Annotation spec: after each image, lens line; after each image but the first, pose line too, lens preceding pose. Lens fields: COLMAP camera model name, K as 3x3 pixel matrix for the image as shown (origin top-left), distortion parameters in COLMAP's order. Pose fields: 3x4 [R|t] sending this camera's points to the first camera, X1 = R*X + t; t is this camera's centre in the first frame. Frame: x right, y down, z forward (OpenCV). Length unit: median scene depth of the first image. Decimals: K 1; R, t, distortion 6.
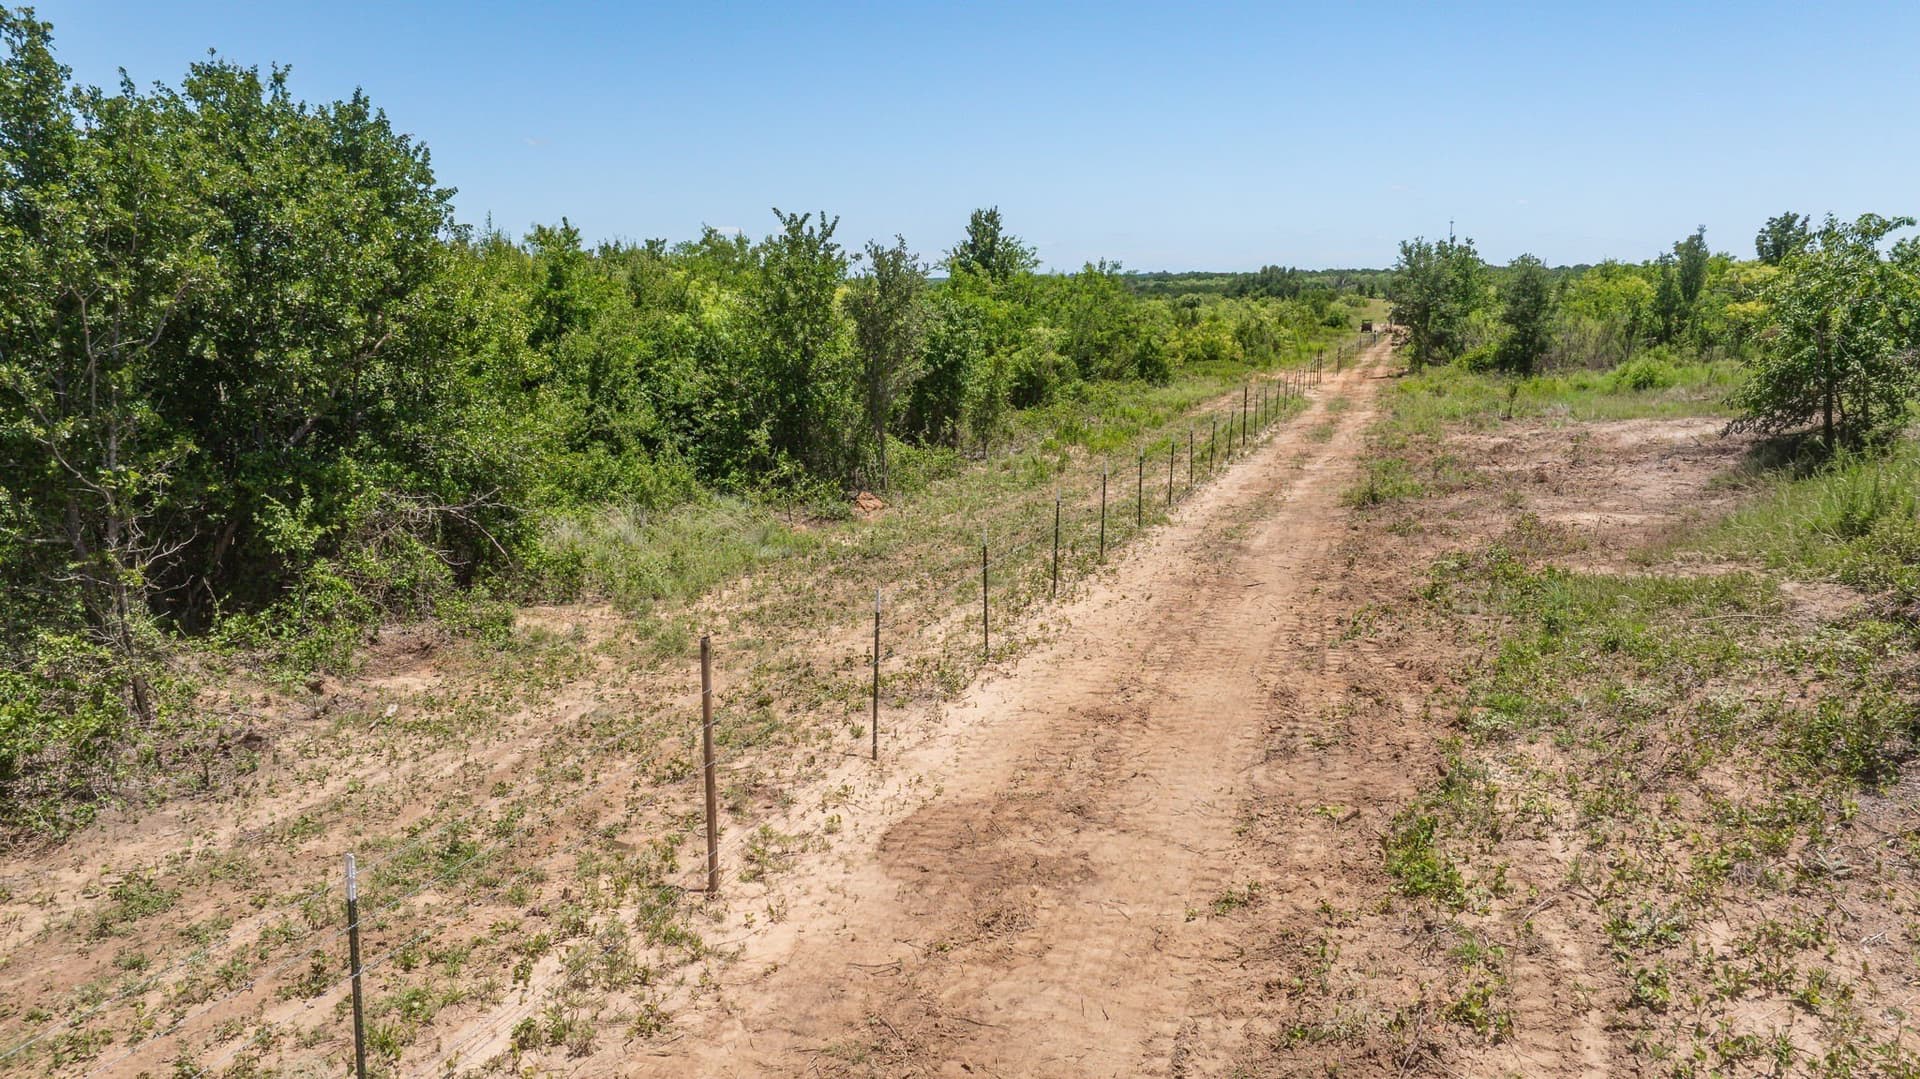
lens RADIAL K [[1364.3, 0, 960.0], [0, 1364.3, 539.5], [0, 0, 1]] dist [-0.003126, -0.006757]
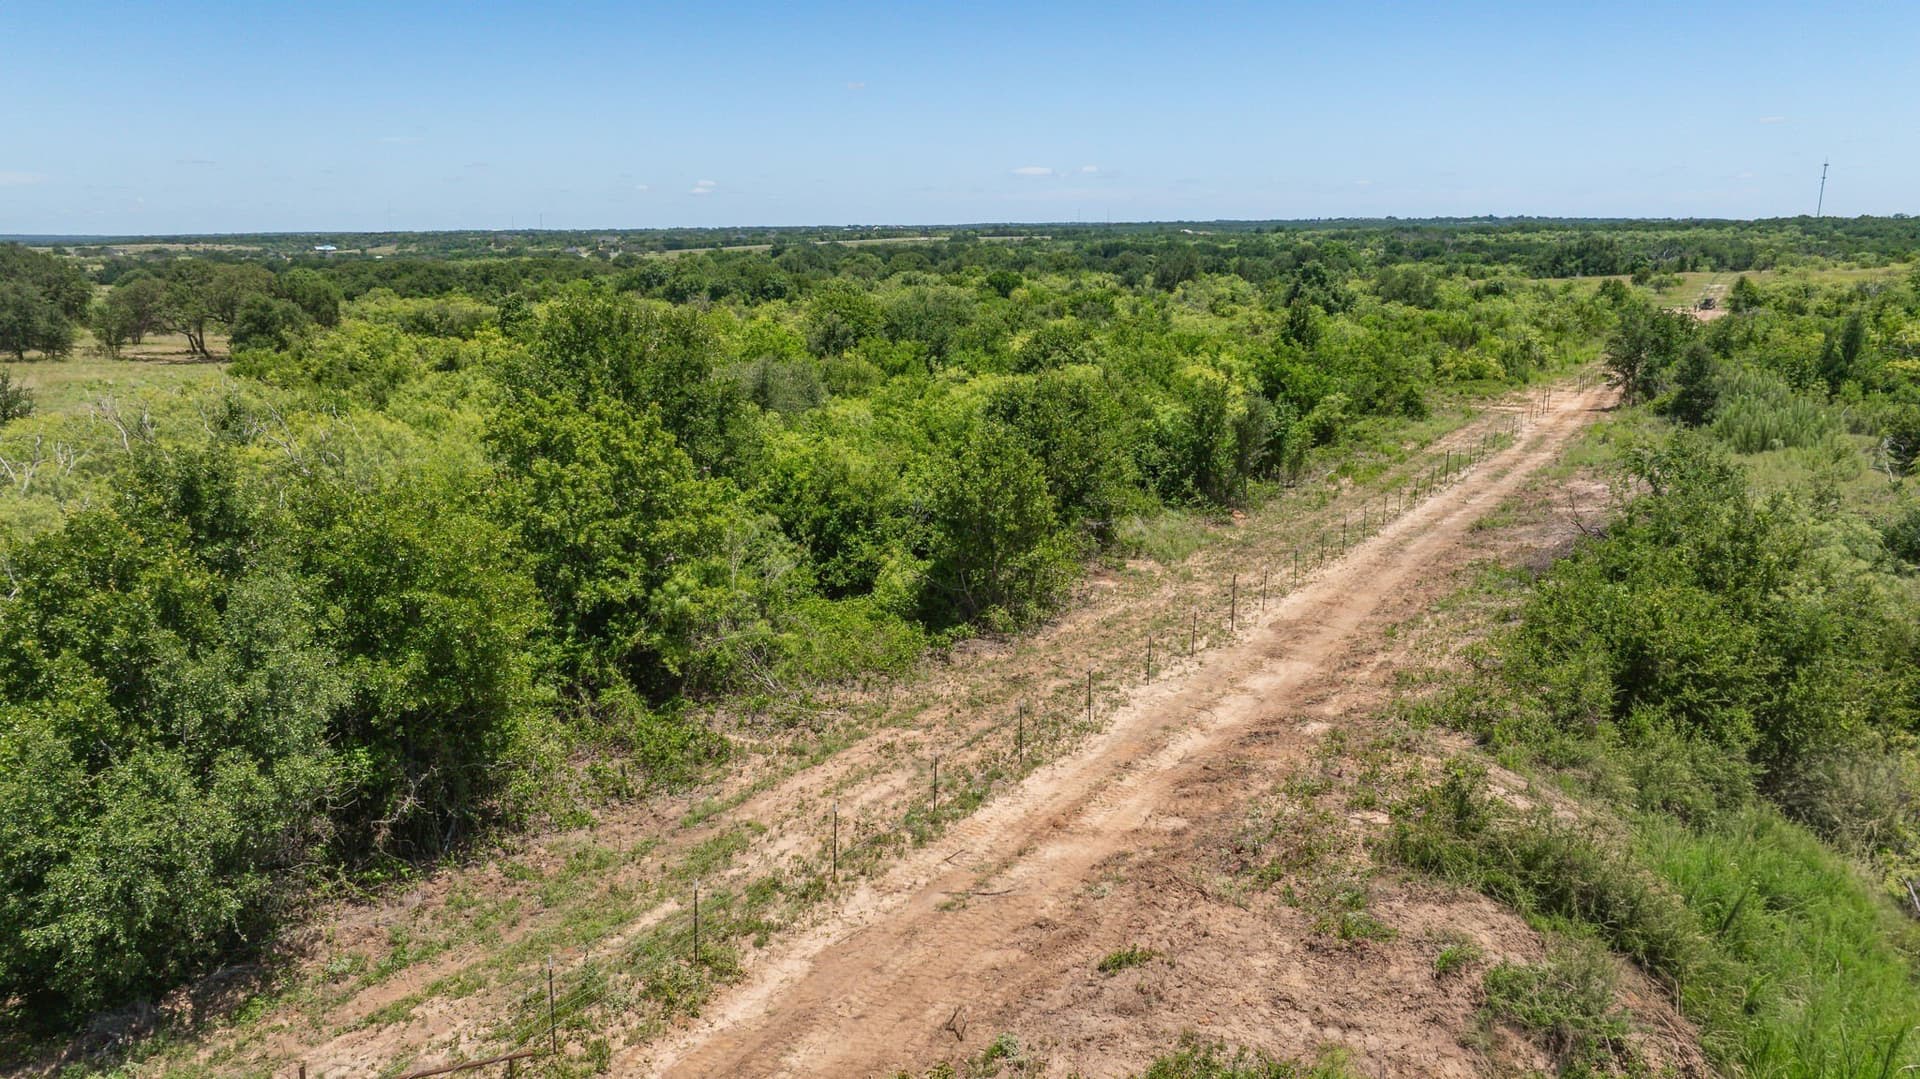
lens RADIAL K [[1364.3, 0, 960.0], [0, 1364.3, 539.5], [0, 0, 1]] dist [-0.003126, -0.006757]
pose [[0.976424, 0.049123, -0.210199, -0.040405], [-0.040344, 0.998133, 0.045852, -0.067692], [0.212059, -0.036291, 0.976583, -1.138416]]
